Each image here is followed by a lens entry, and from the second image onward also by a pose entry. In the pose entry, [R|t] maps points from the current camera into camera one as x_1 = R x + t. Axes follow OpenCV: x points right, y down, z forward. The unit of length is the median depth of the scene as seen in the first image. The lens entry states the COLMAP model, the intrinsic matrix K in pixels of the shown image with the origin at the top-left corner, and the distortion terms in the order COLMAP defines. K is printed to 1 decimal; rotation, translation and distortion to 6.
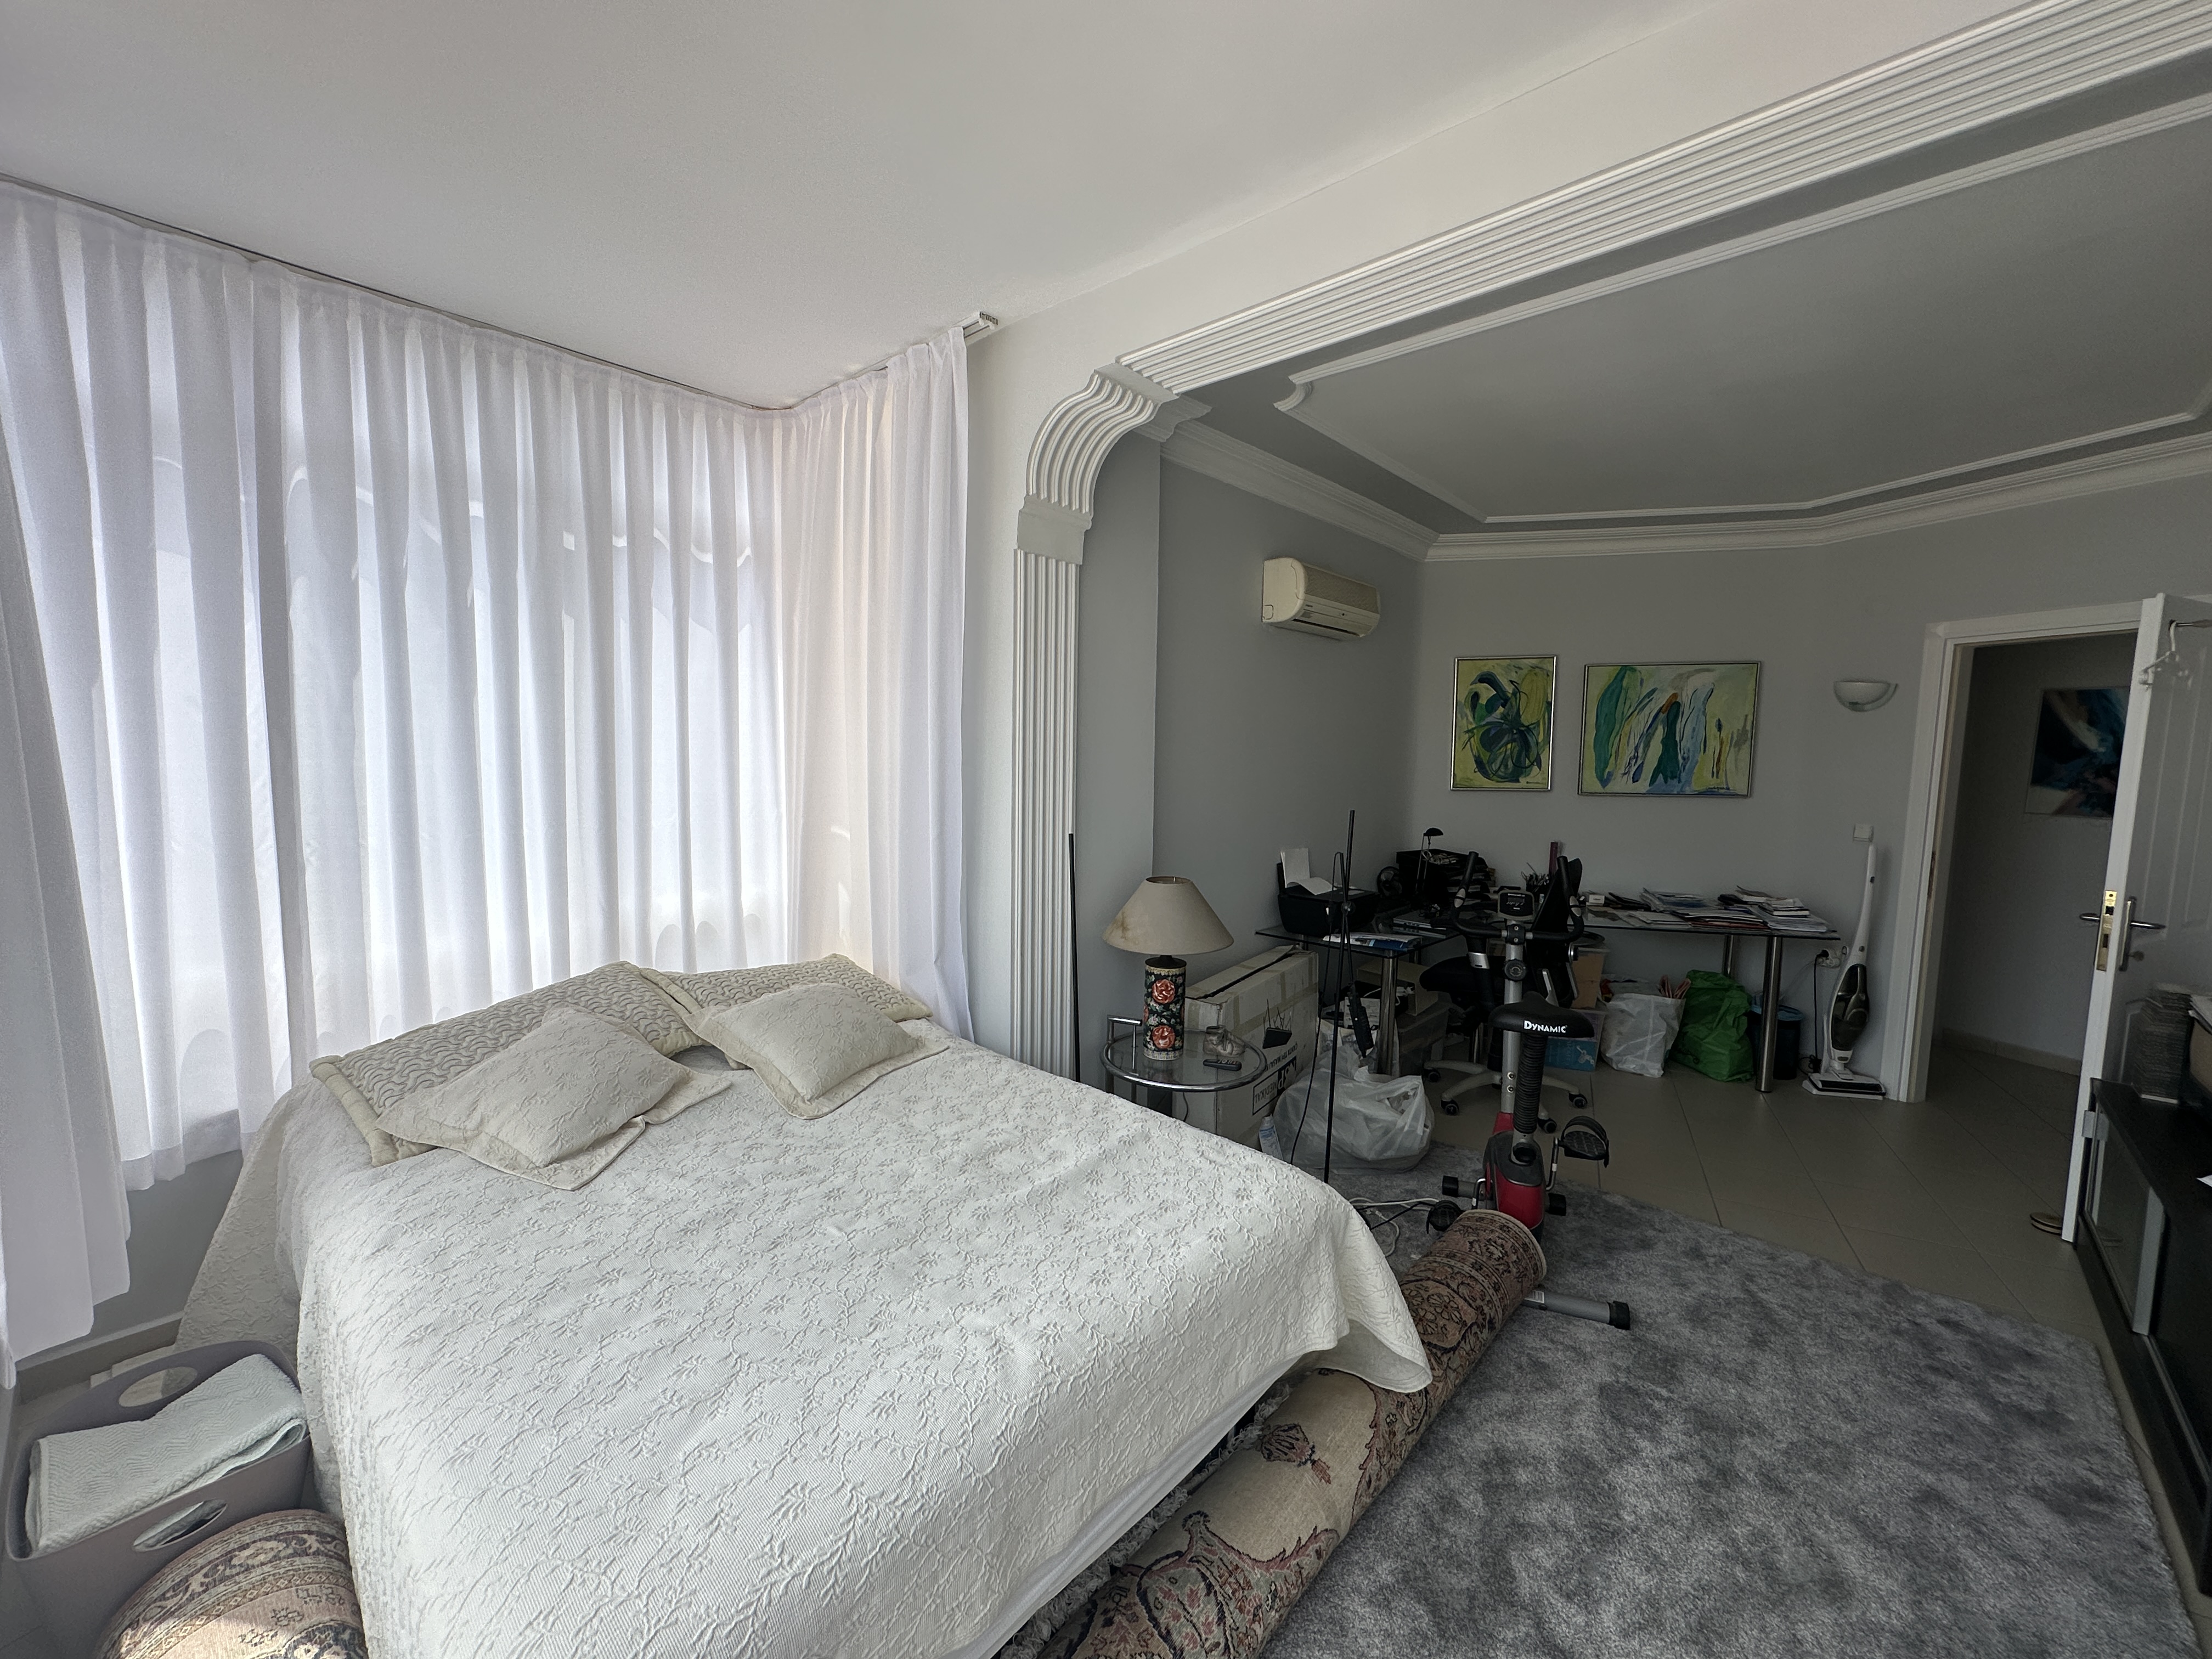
lens RADIAL K [[881.9, 0, 1106.7], [0, 881.9, 829.6], [0, 0, 1]] dist [0.009632, 0.000080]
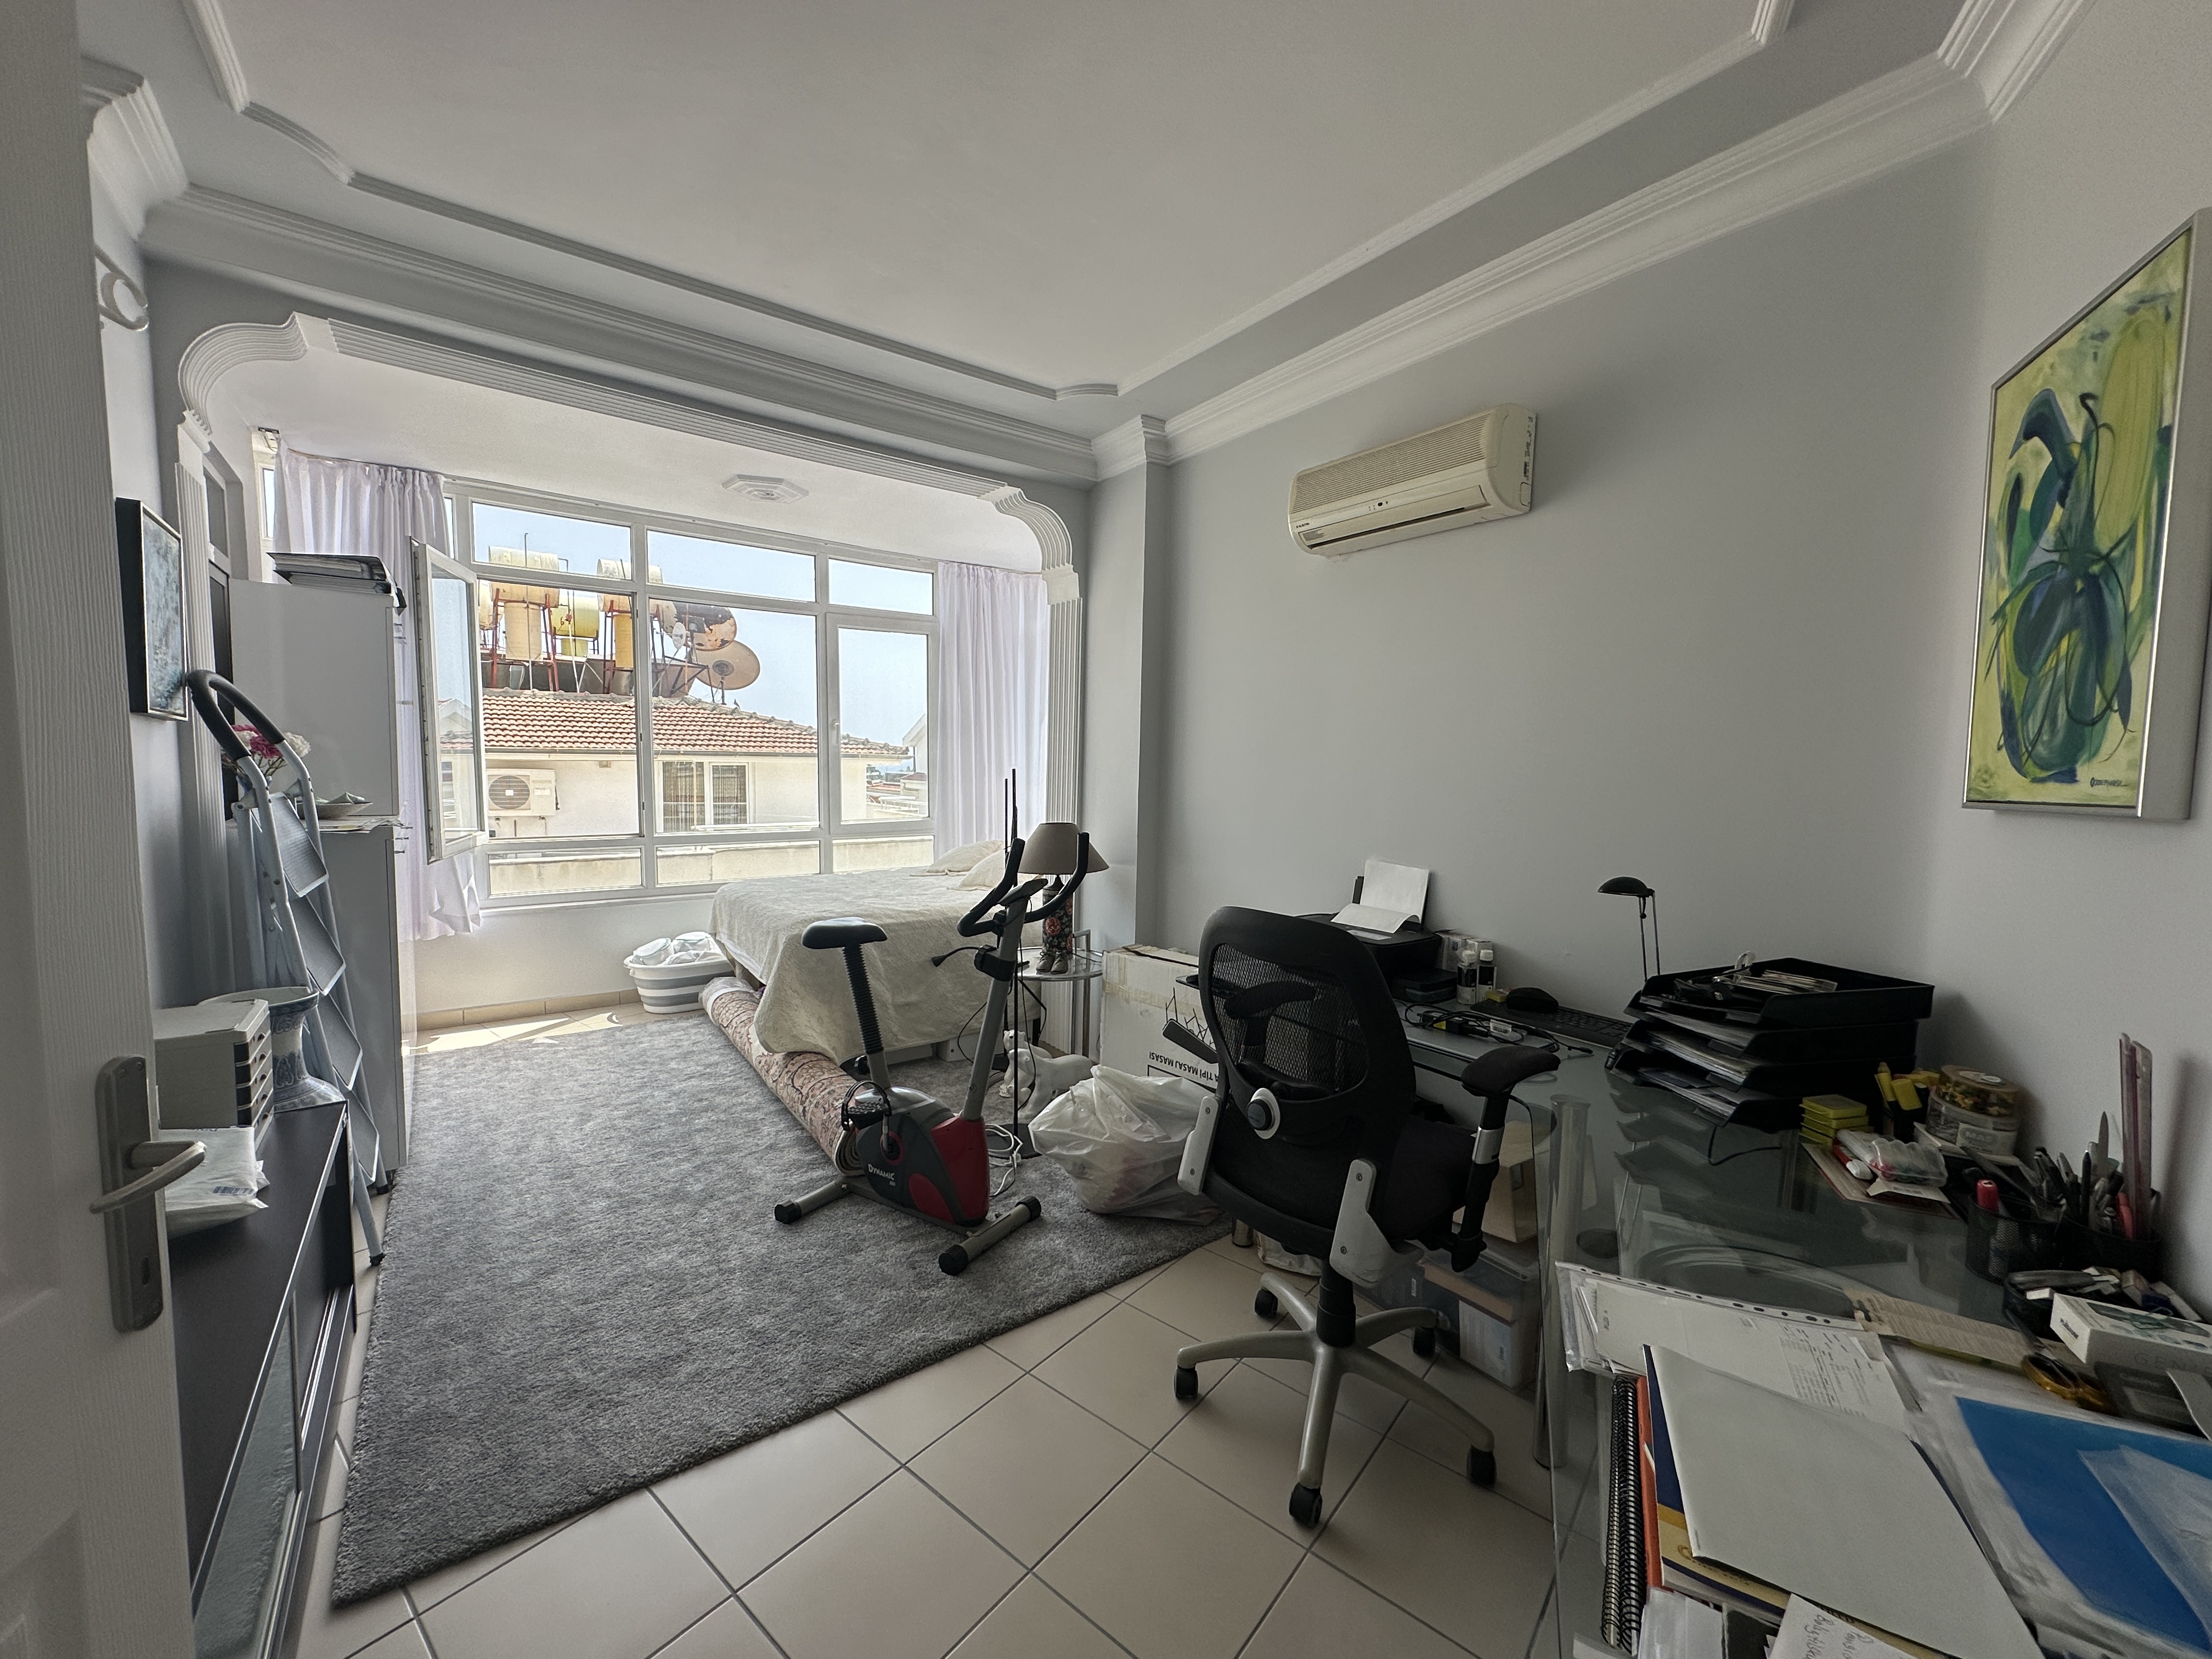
lens RADIAL K [[881.9, 0, 1108.7], [0, 881.9, 818.2], [0, 0, 1]] dist [0.009632, 0.000080]
pose [[-0.211962, 0.046347, -0.976178, 0.781284], [-0.104345, 0.992092, 0.069759, -0.031719], [0.971691, 0.116646, -0.205450, 0.783391]]
